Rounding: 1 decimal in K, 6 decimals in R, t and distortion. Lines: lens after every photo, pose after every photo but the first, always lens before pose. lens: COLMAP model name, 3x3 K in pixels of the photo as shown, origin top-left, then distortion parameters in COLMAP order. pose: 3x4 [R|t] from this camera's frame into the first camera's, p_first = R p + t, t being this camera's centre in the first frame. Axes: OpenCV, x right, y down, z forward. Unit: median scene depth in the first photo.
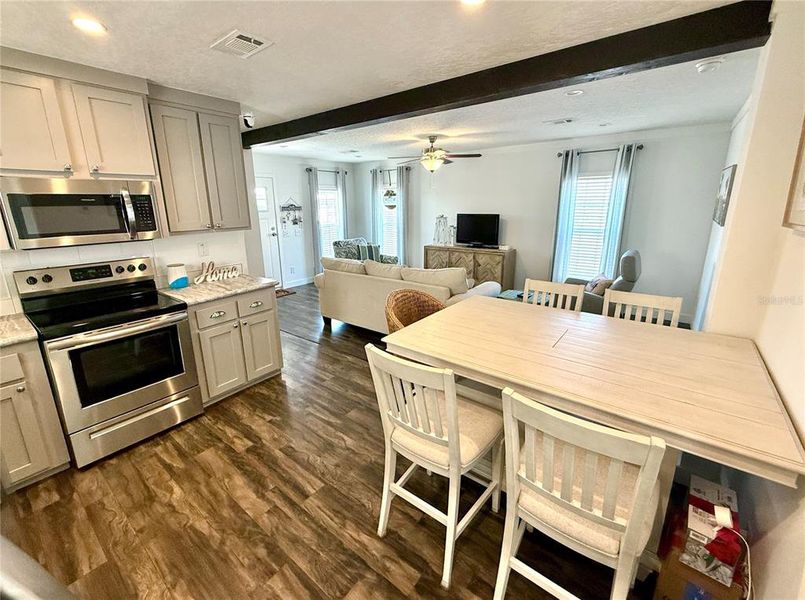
lens RADIAL K [[344.5, 0, 387.4], [0, 344.5, 288.9], [0, 0, 1]] dist [-0.001065, 0.001729]
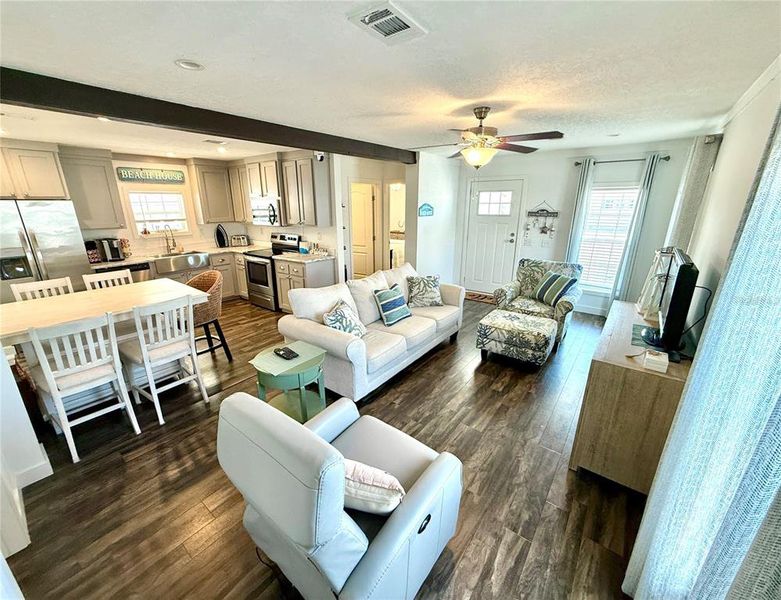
lens RADIAL K [[315.3, 0, 373.4], [0, 315.3, 298.1], [0, 0, 1]] dist [0.007498, -0.001271]
pose [[0.010077, 0.302941, -0.952956, 1.765740], [-0.237104, 0.926550, 0.292039, -0.572947], [0.971432, 0.223006, 0.081165, 1.942138]]
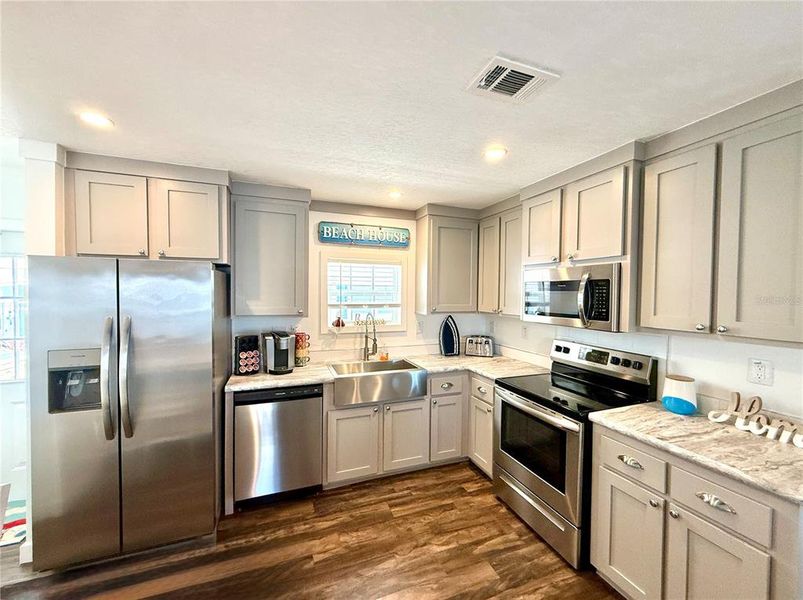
lens RADIAL K [[318.1, 0, 401.4], [0, 318.1, 300.3], [0, 0, 1]] dist [-0.000075, -0.000183]
pose [[-0.500604, 0.030806, -0.865128, 0.288727], [-0.214032, 0.963936, 0.158173, -0.292957], [0.838800, 0.264347, -0.475956, 1.180901]]
